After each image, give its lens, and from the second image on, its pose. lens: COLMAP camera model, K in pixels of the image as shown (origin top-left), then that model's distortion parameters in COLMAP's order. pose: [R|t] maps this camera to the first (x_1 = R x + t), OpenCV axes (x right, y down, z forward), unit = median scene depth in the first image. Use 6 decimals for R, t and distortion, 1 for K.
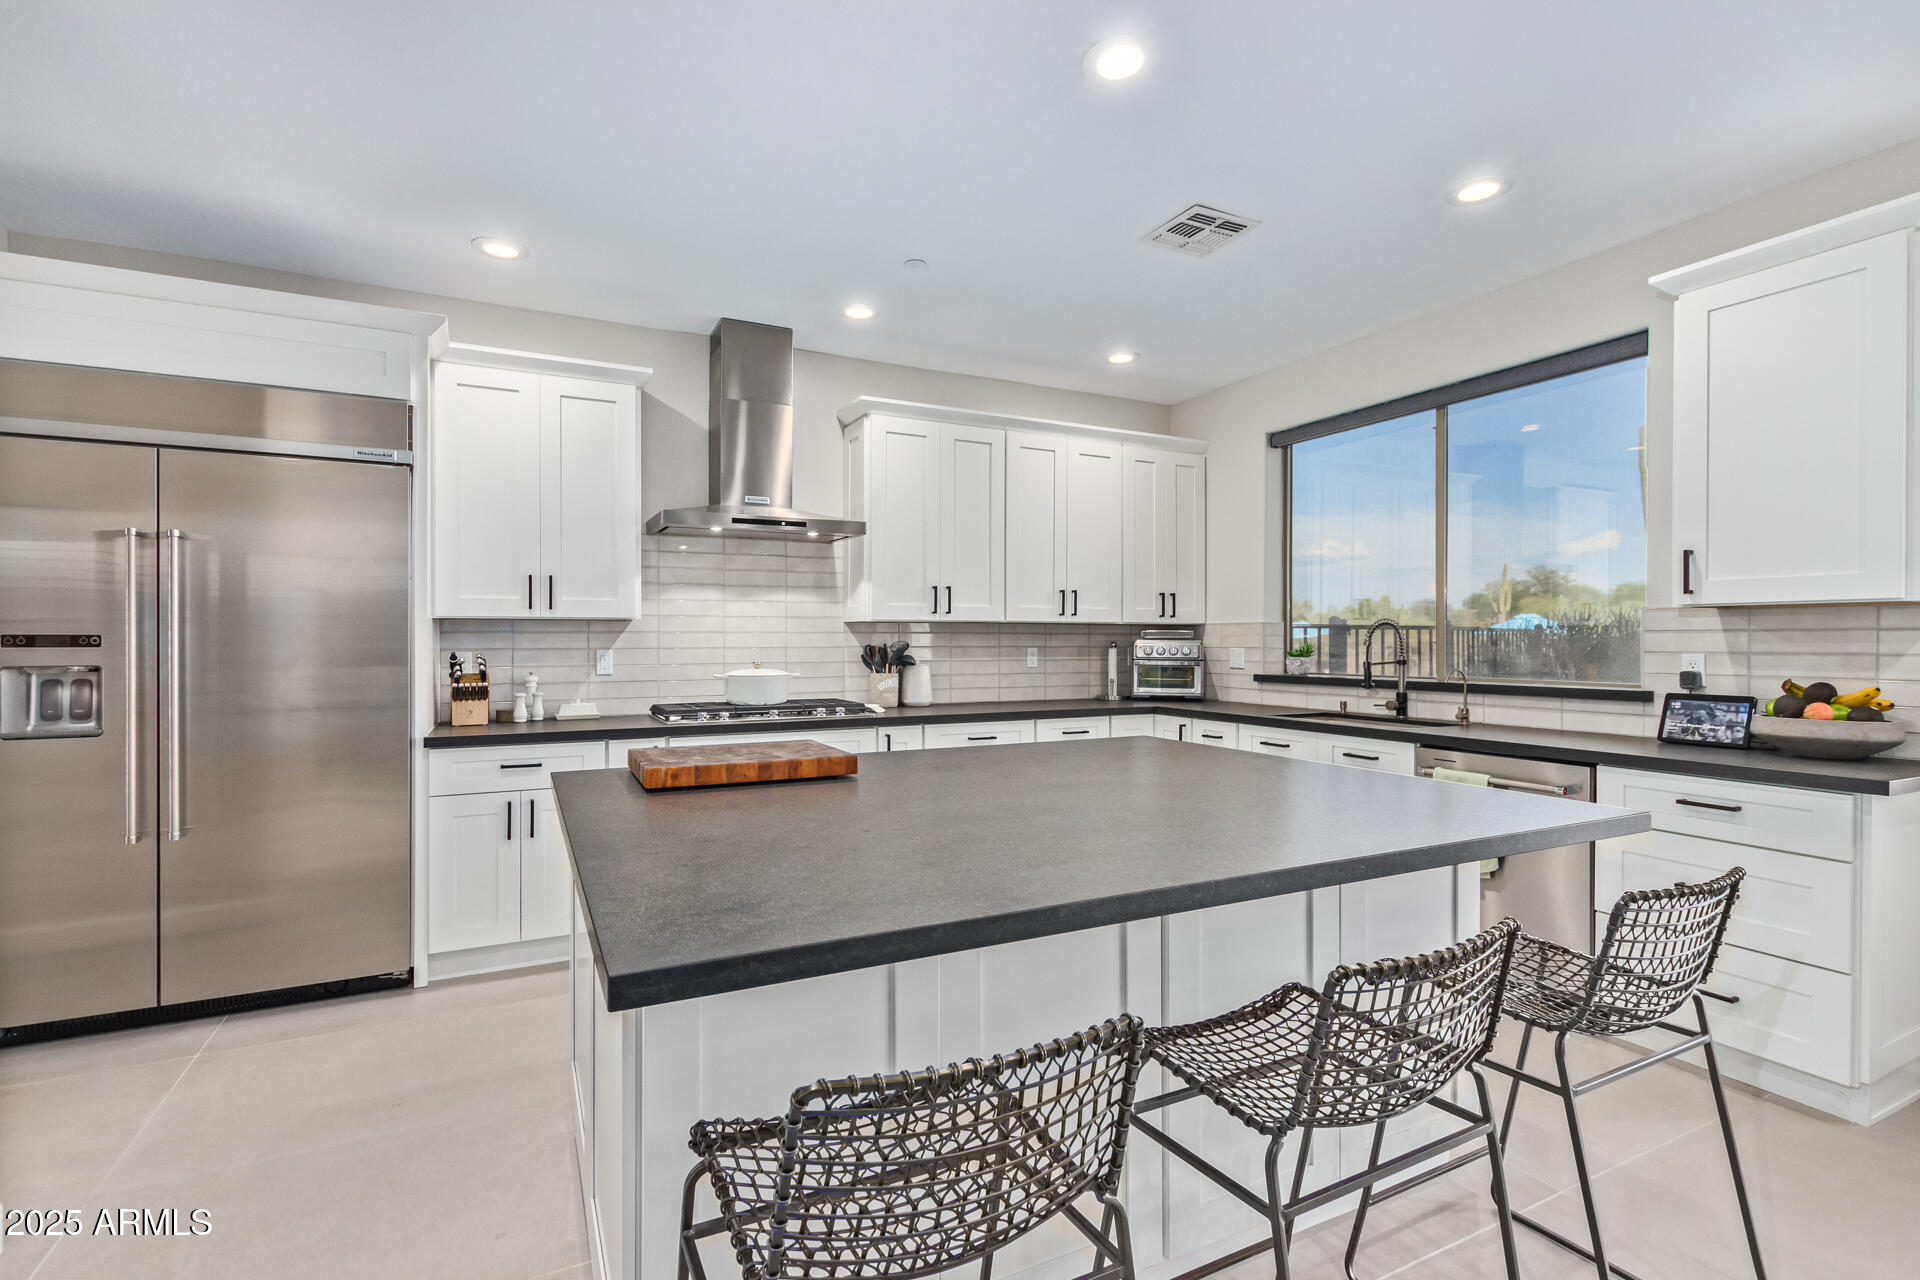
lens RADIAL K [[874.9, 0, 955.4], [0, 874.9, 648.5], [0, 0, 1]] dist [0.004453, -0.000939]
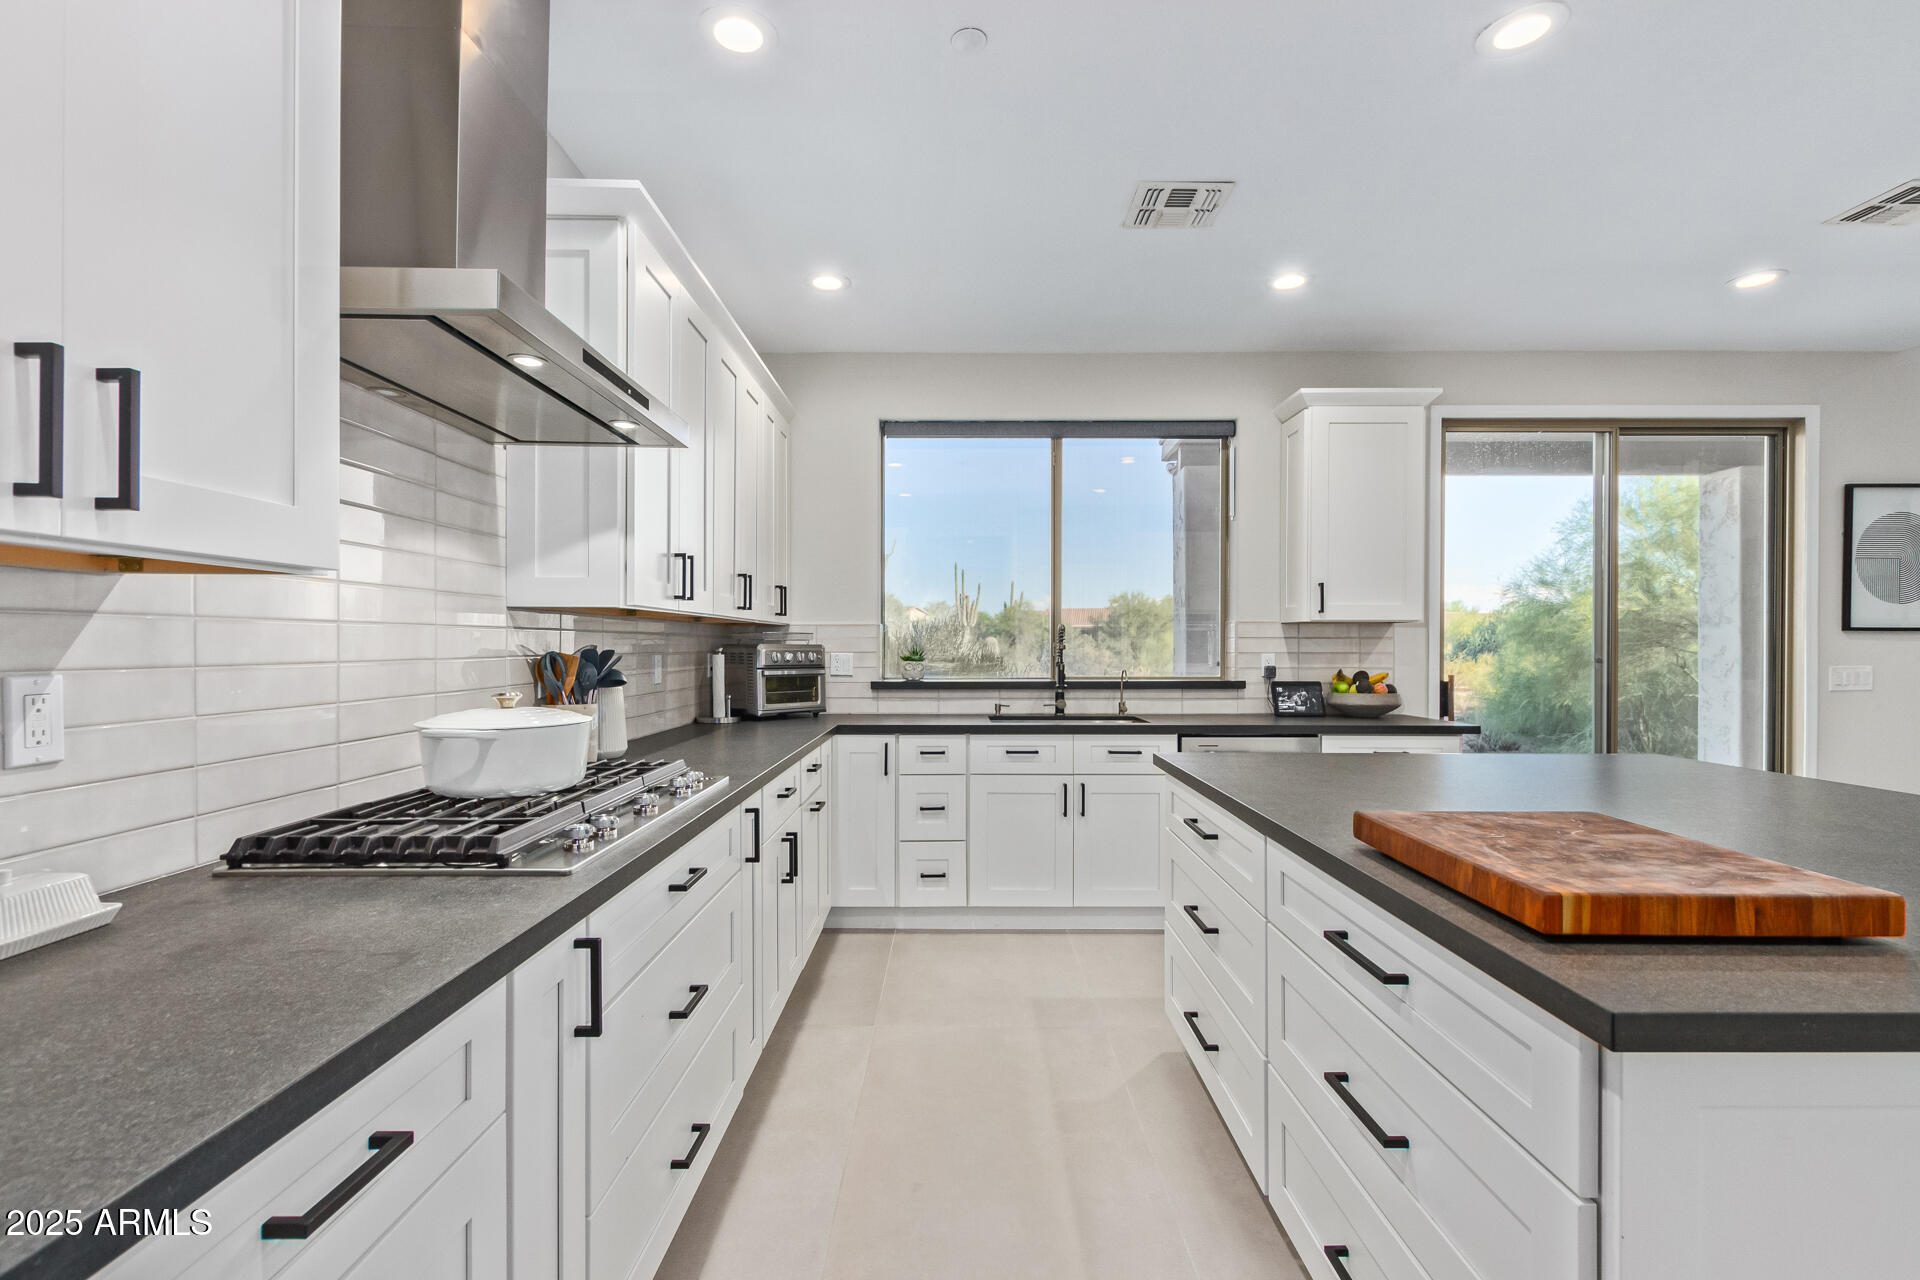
lens RADIAL K [[874.9, 0, 955.4], [0, 874.9, 648.5], [0, 0, 1]] dist [0.004453, -0.000939]
pose [[0.448806, -0.003103, 0.893624, -0.476626], [0.007330, 0.999973, -0.000209, -0.004483], [-0.893599, 0.006644, 0.448817, 0.569884]]
